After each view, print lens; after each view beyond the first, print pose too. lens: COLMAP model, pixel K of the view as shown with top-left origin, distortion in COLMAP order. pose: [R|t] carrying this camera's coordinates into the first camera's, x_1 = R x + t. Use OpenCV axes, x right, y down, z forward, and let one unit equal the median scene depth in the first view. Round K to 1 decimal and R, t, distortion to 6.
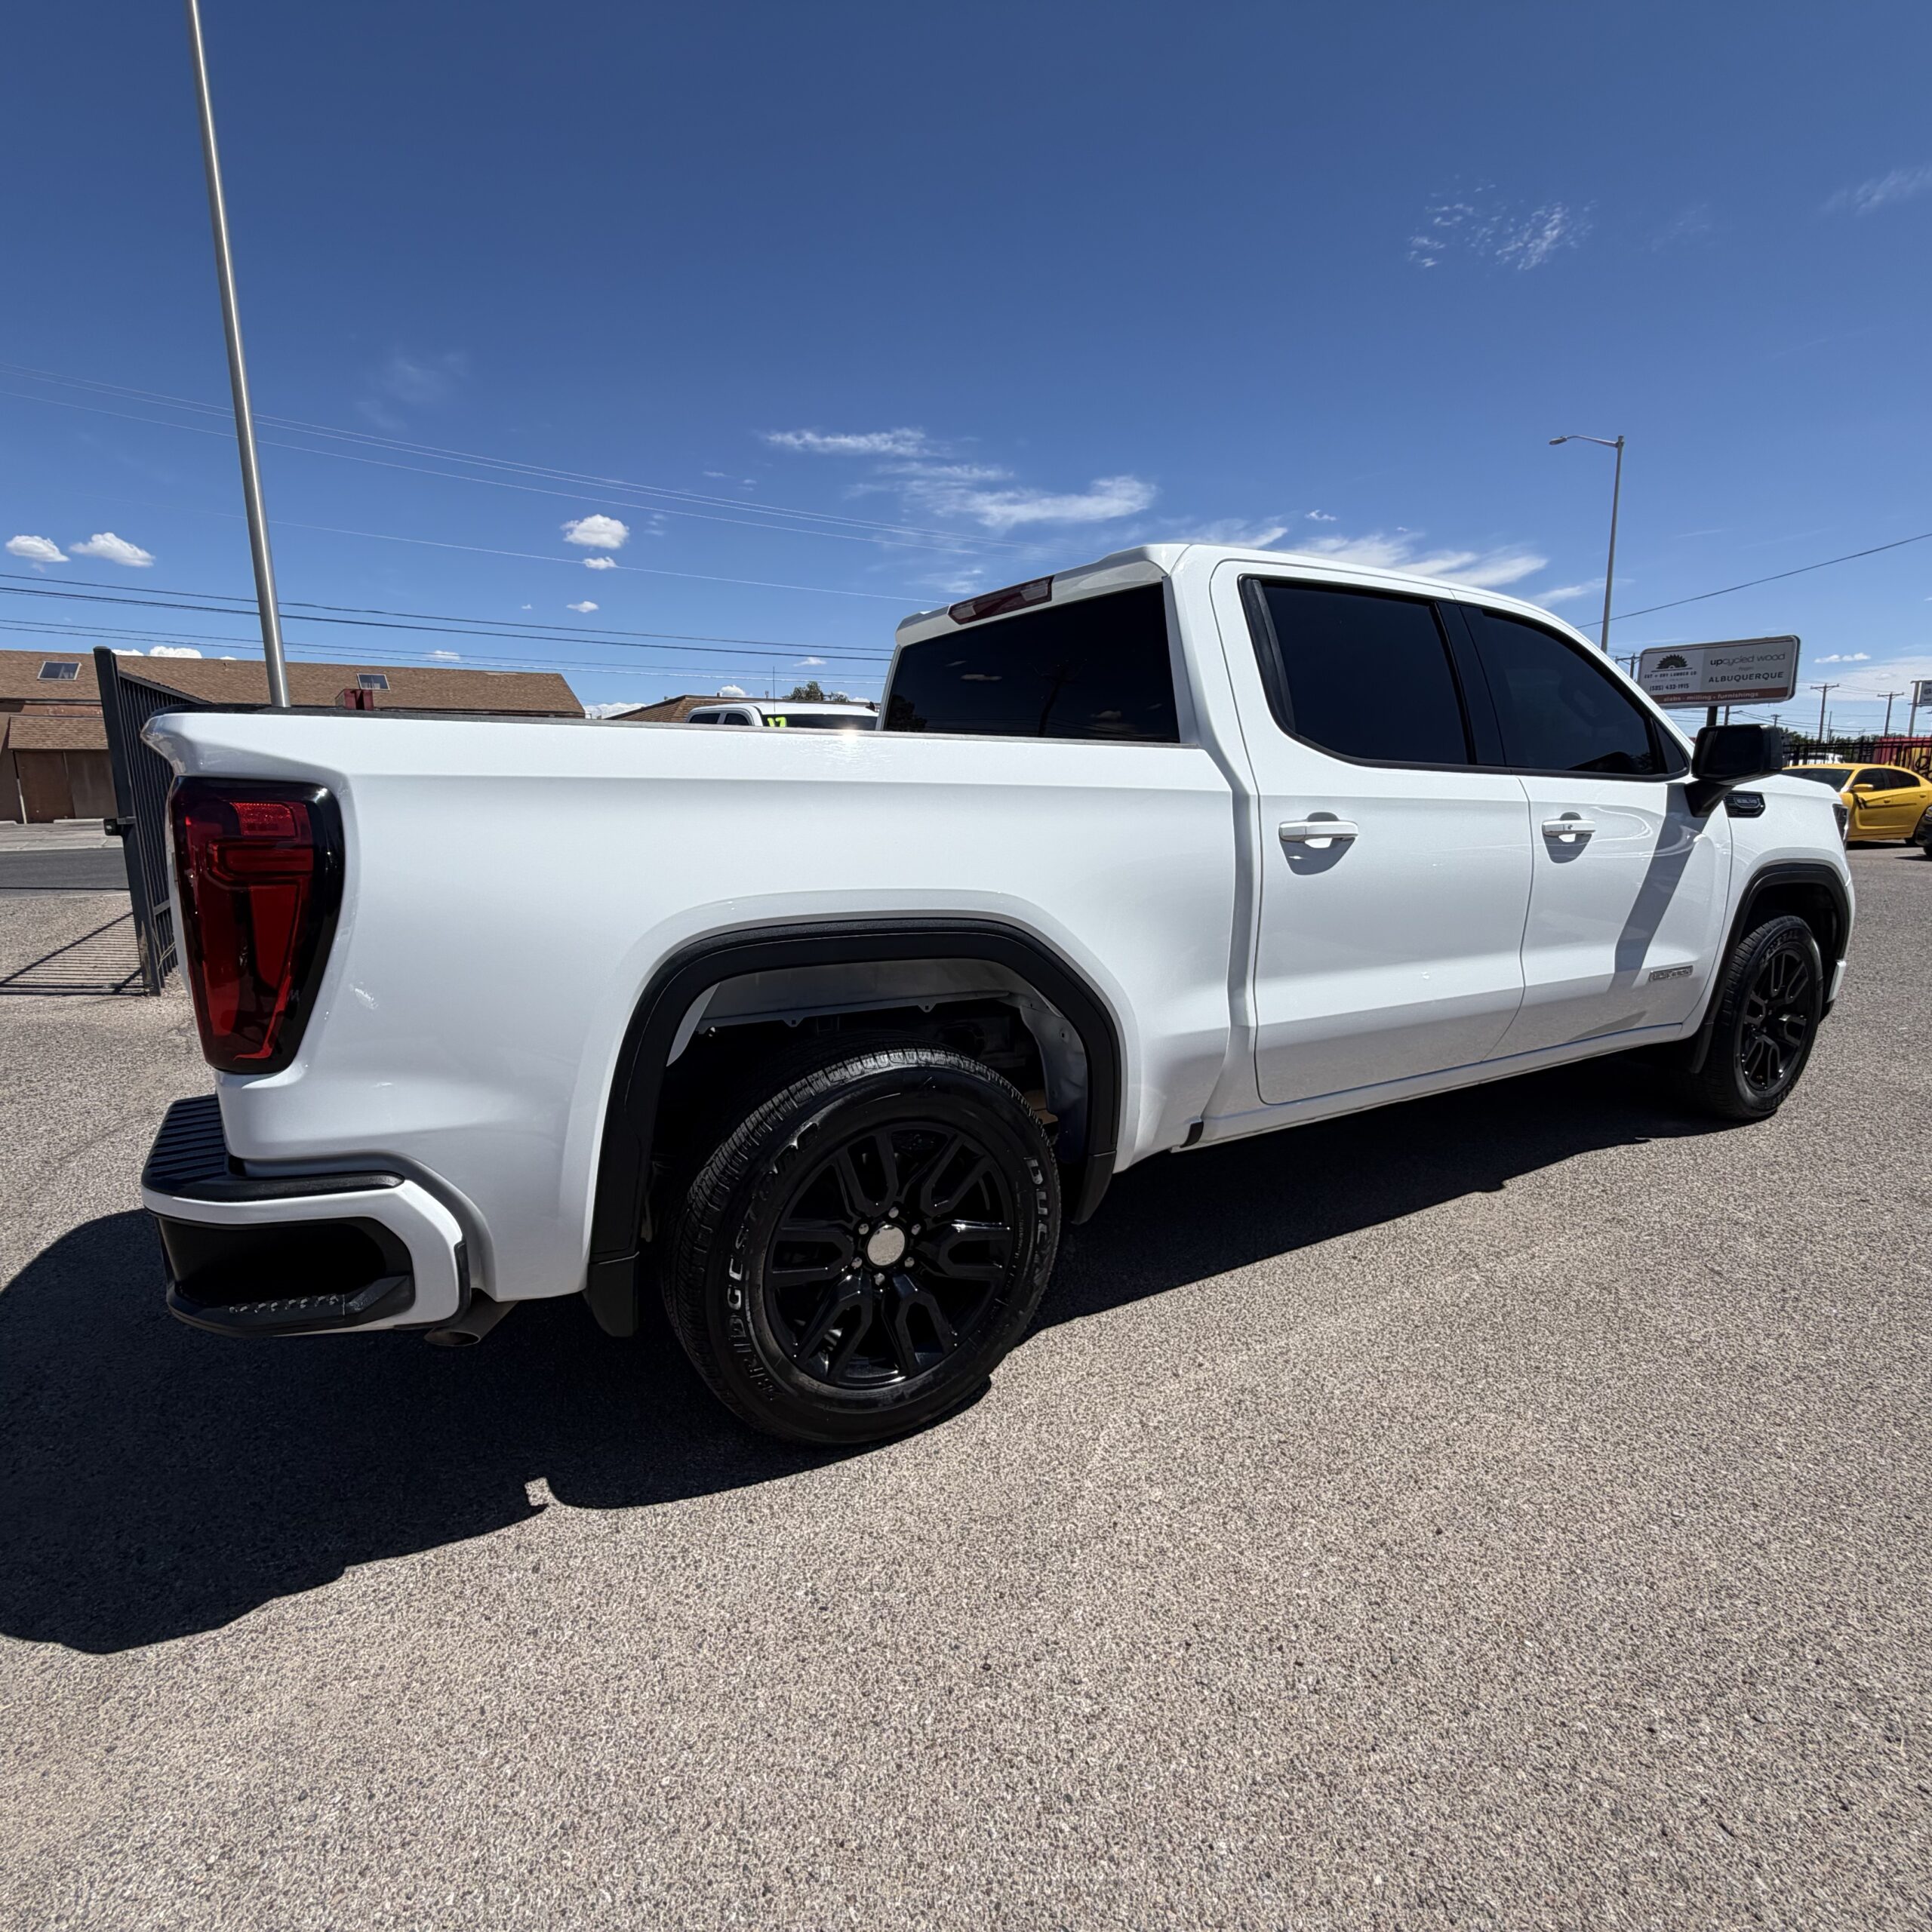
lens RADIAL K [[1043.6, 0, 965.1], [0, 1043.6, 975.3], [0, 0, 1]] dist [0.003299, -0.000449]
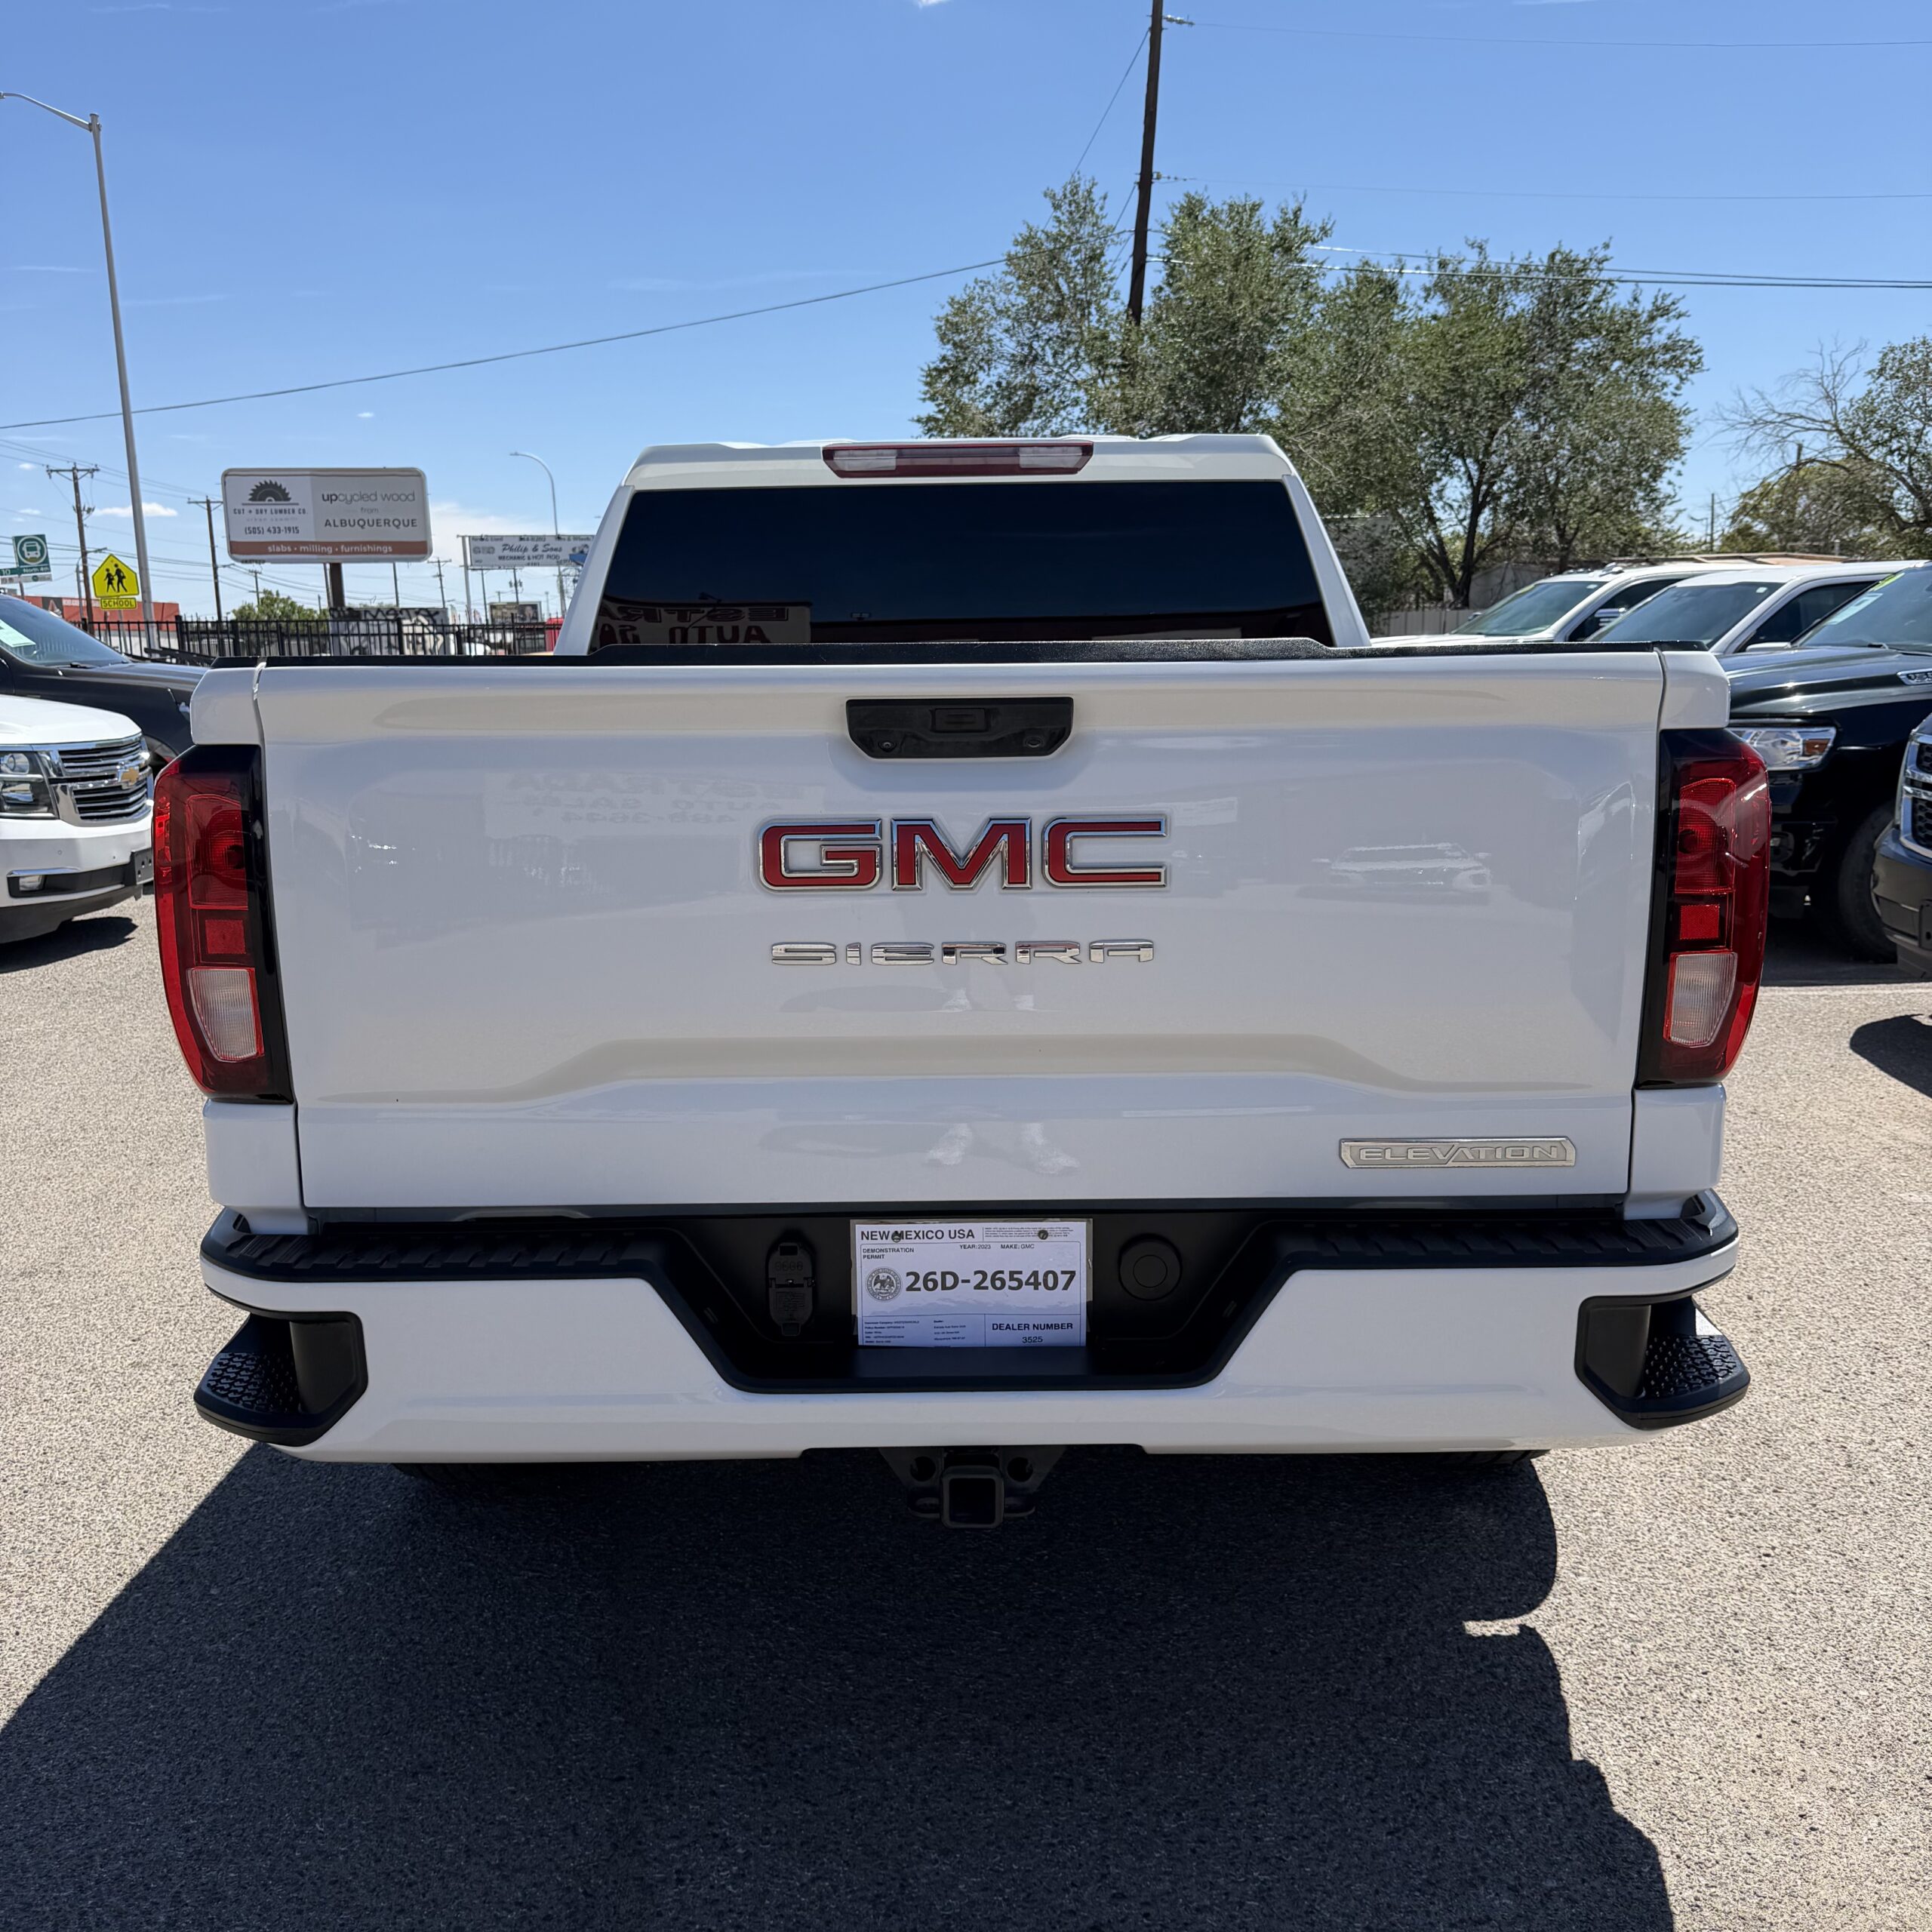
lens RADIAL K [[1901.3, 0, 965.2], [0, 1901.3, 964.2], [0, 0, 1]] dist [-0.016752, 0.000000]
pose [[0.536691, -0.132595, 0.833295, -0.110095], [0.158564, 0.985830, 0.054742, -0.008611], [-0.828746, 0.102751, 0.550111, 0.031247]]
